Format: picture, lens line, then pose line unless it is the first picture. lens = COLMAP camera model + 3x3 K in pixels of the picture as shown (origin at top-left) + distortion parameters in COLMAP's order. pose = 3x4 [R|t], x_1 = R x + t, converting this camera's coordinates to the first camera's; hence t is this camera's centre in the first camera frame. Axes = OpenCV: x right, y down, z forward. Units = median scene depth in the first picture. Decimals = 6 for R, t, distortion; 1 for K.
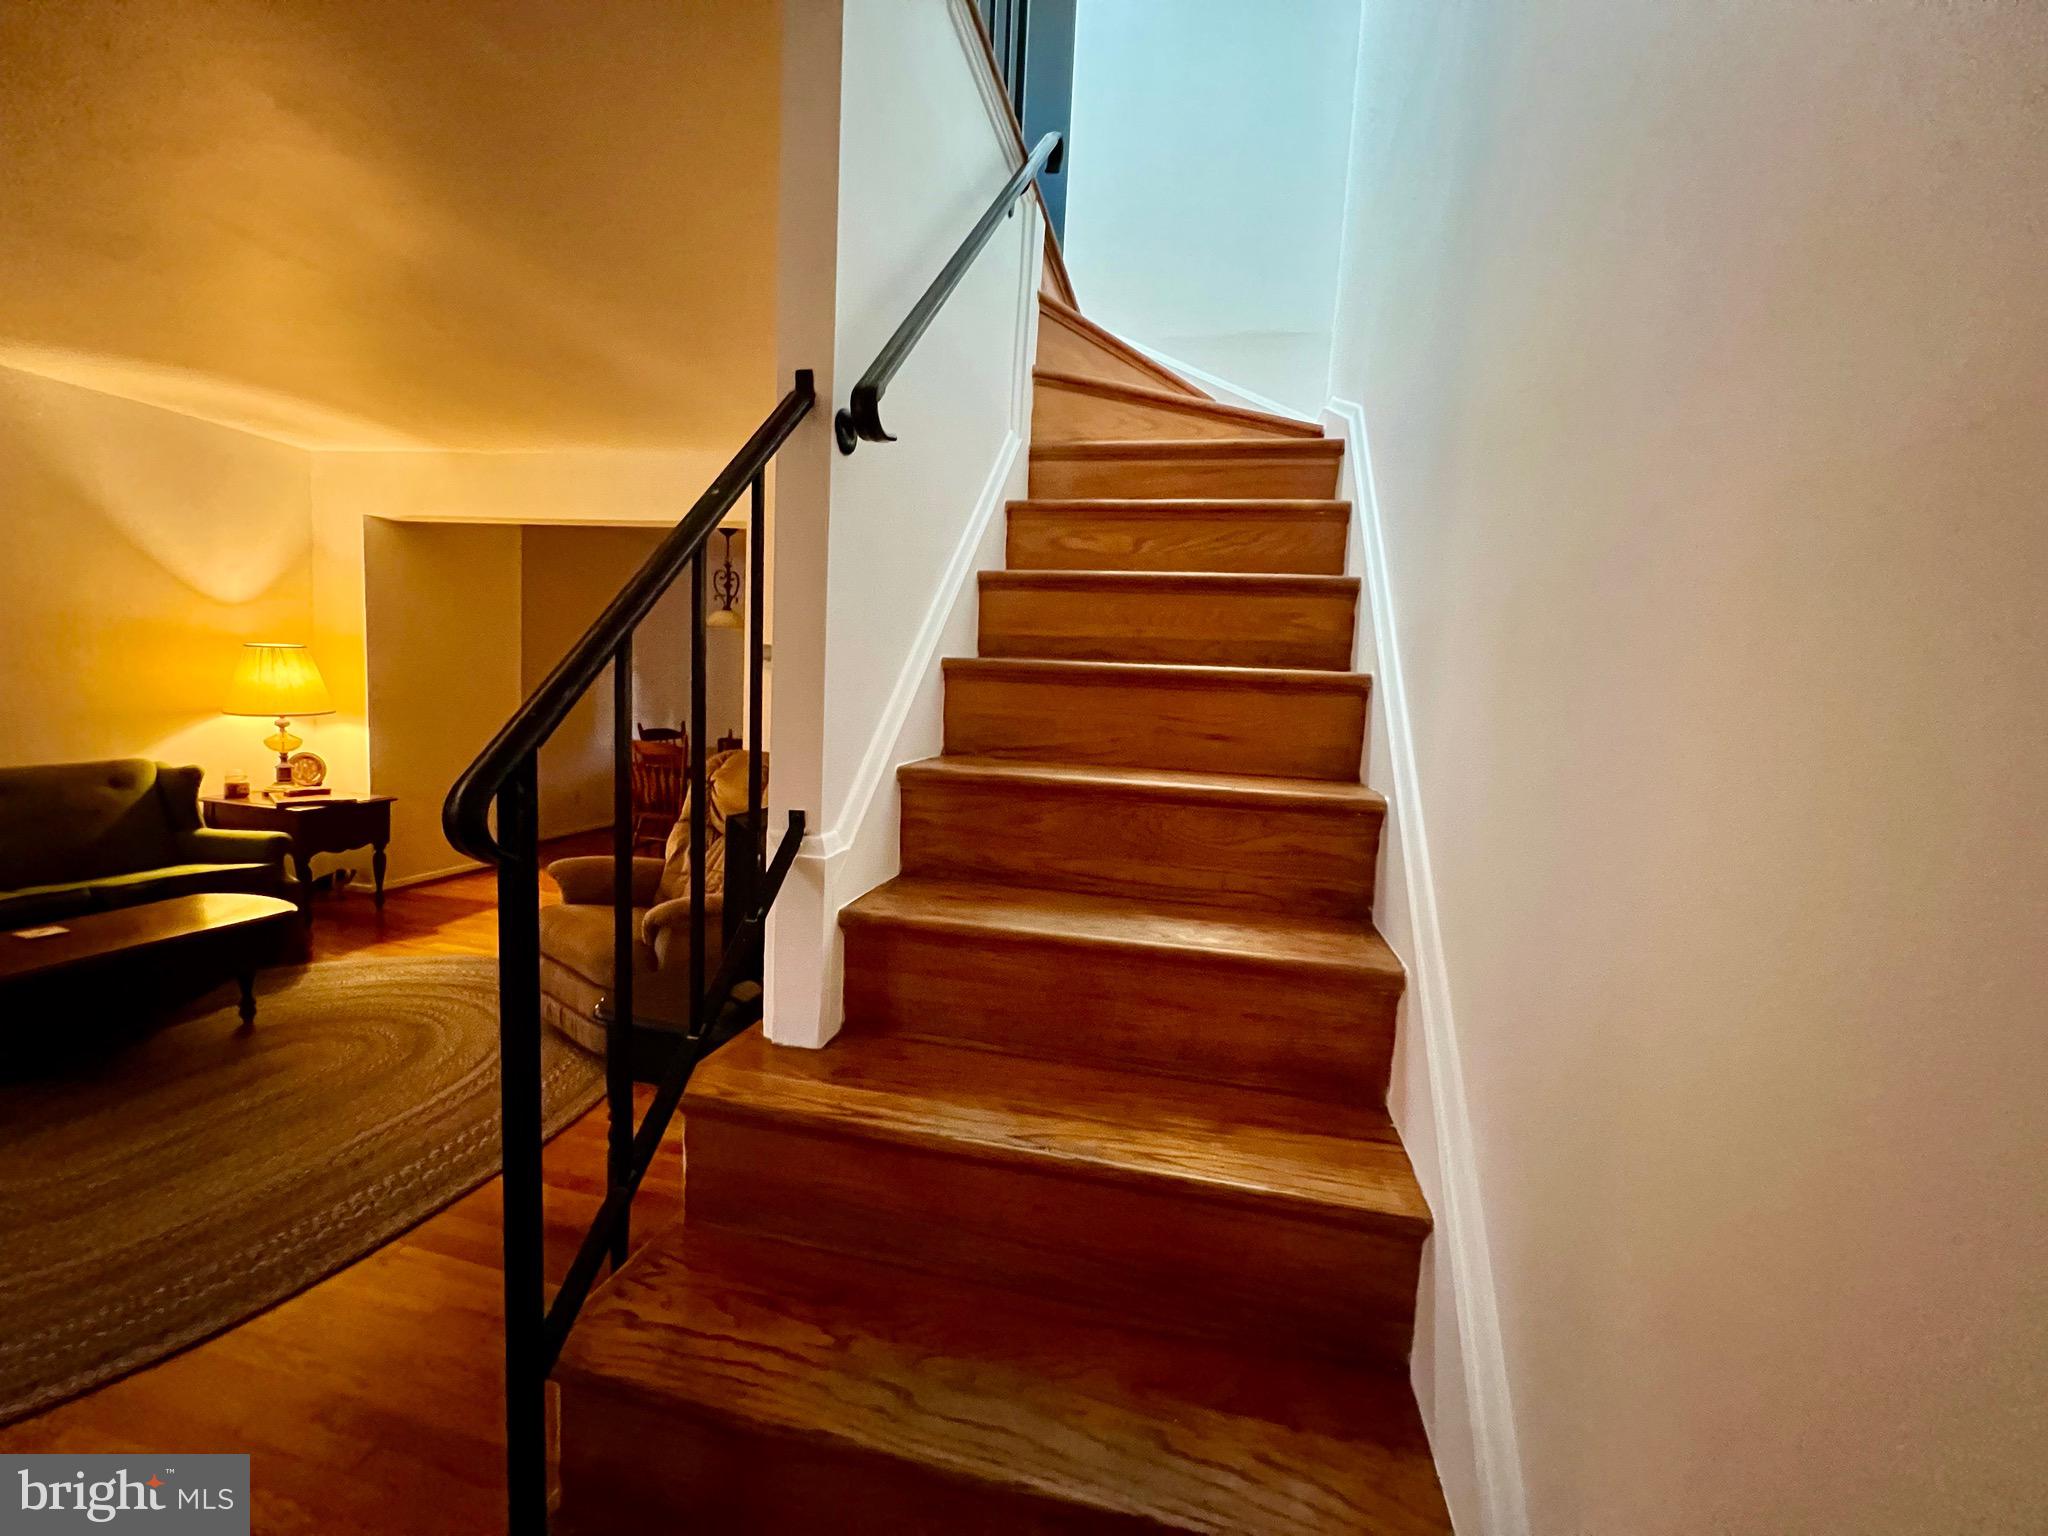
lens RADIAL K [[819.9, 0, 1019.1], [0, 819.9, 767.0], [0, 0, 1]] dist [0.000603, -0.000751]
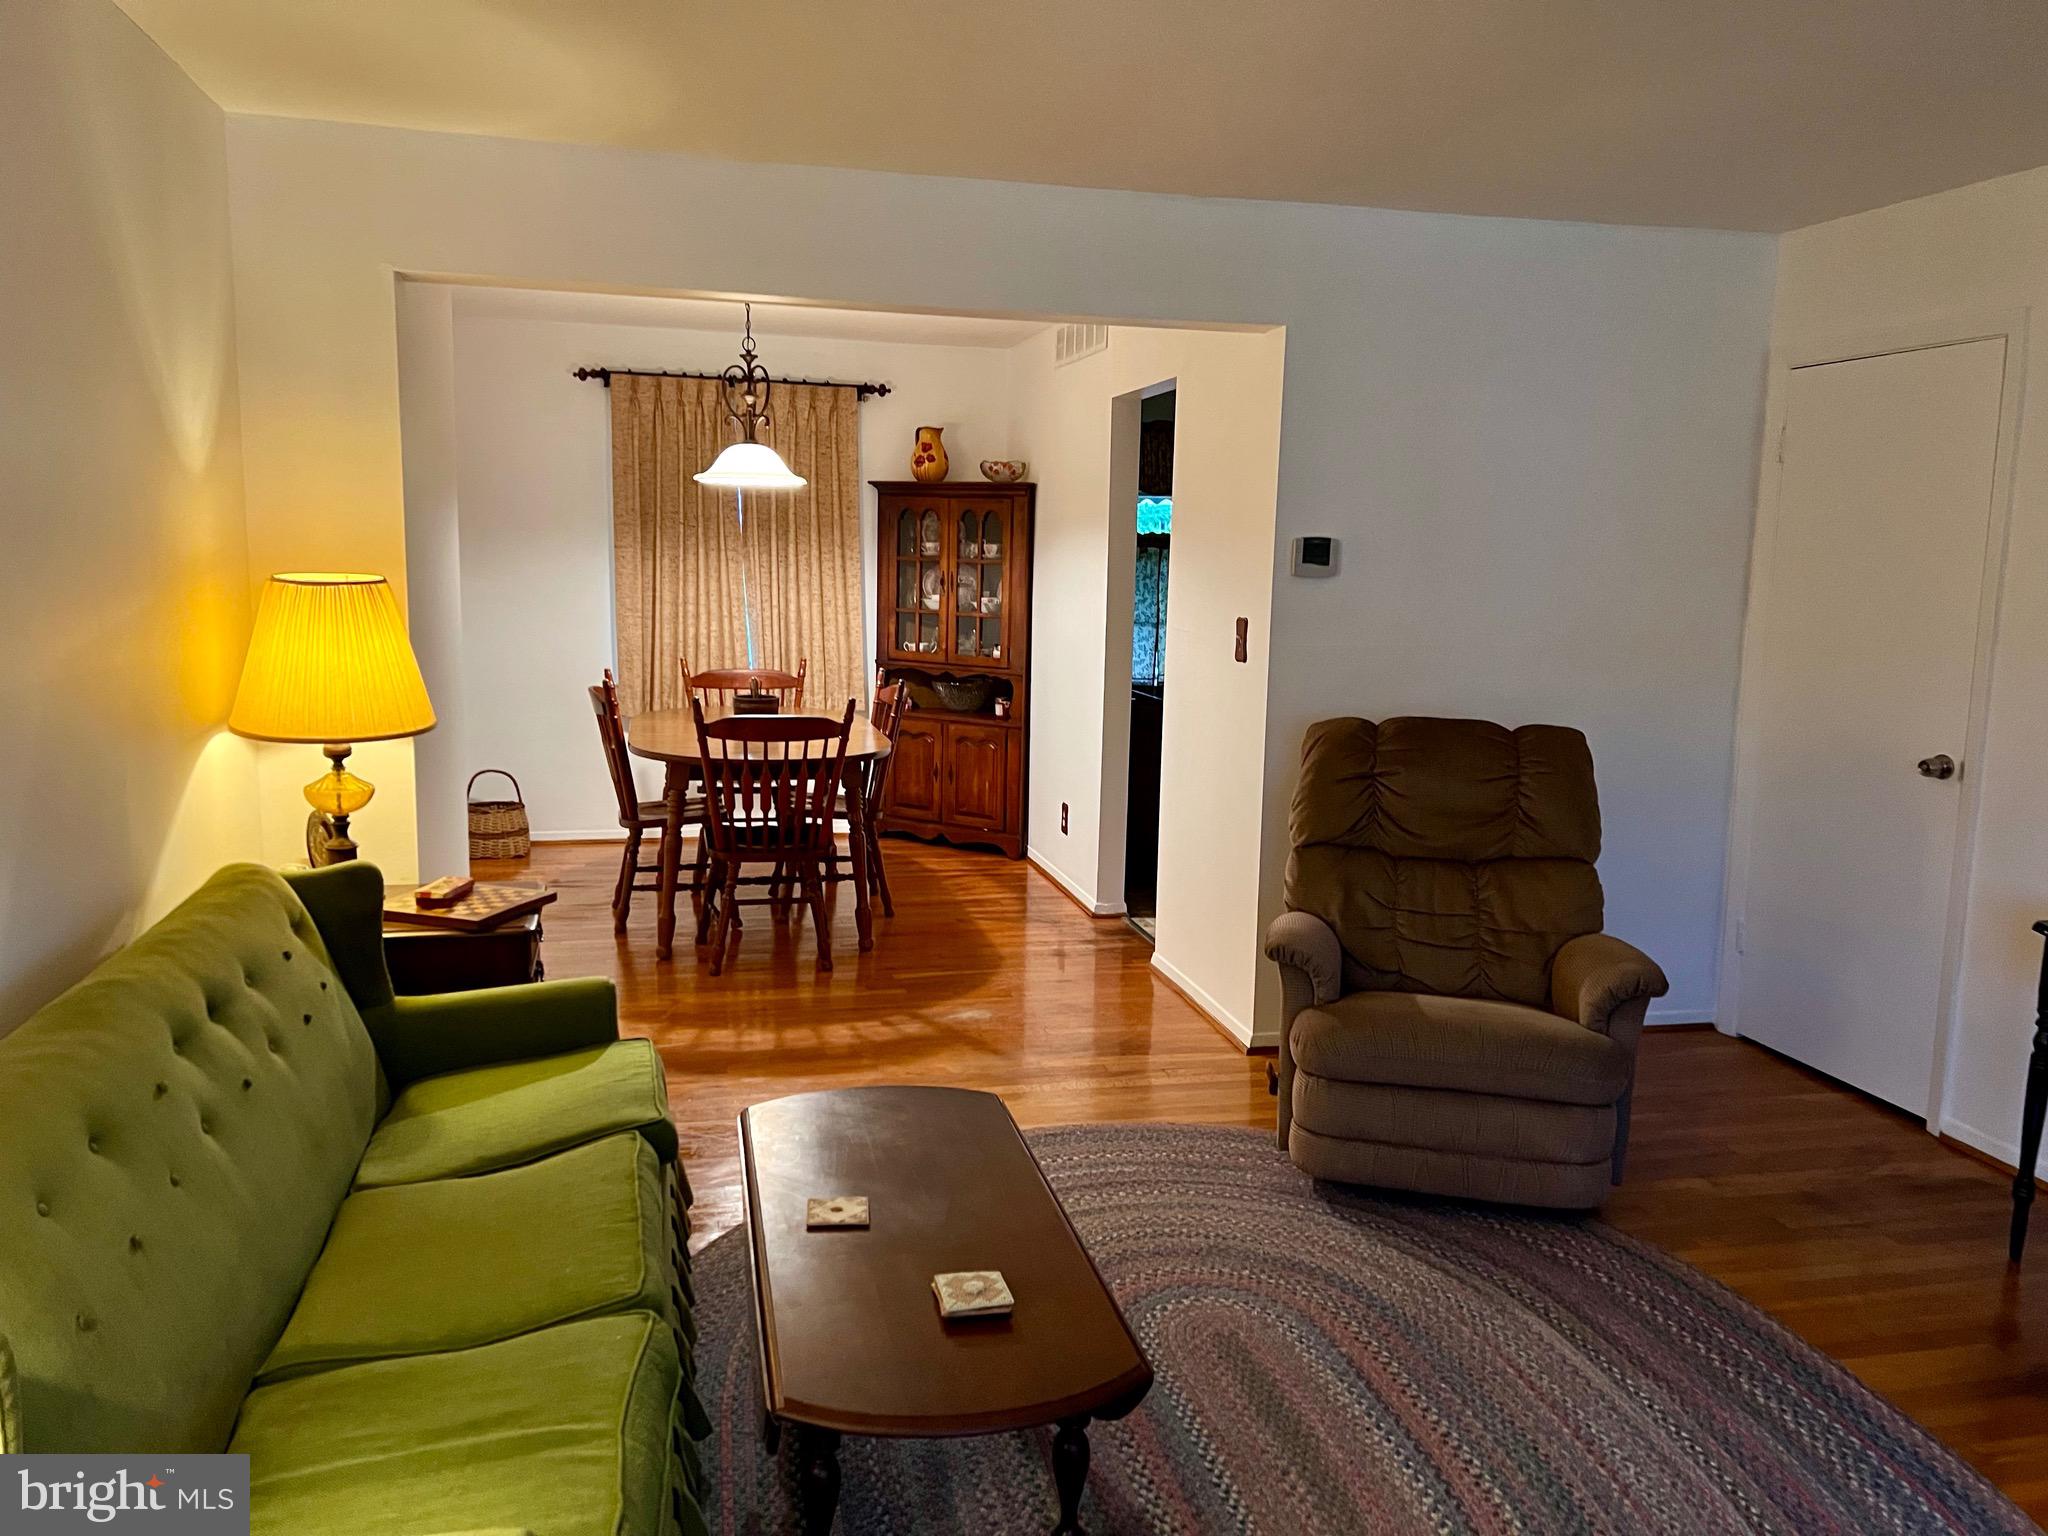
lens RADIAL K [[1529.0, 0, 1026.2], [0, 1529.0, 775.1], [0, 0, 1]] dist [0.055421, -0.054255]
pose [[0.897496, -0.106255, 0.428030, -0.927599], [0.075652, 0.993249, 0.087939, -0.085923], [-0.434485, -0.046543, 0.899476, 0.076880]]
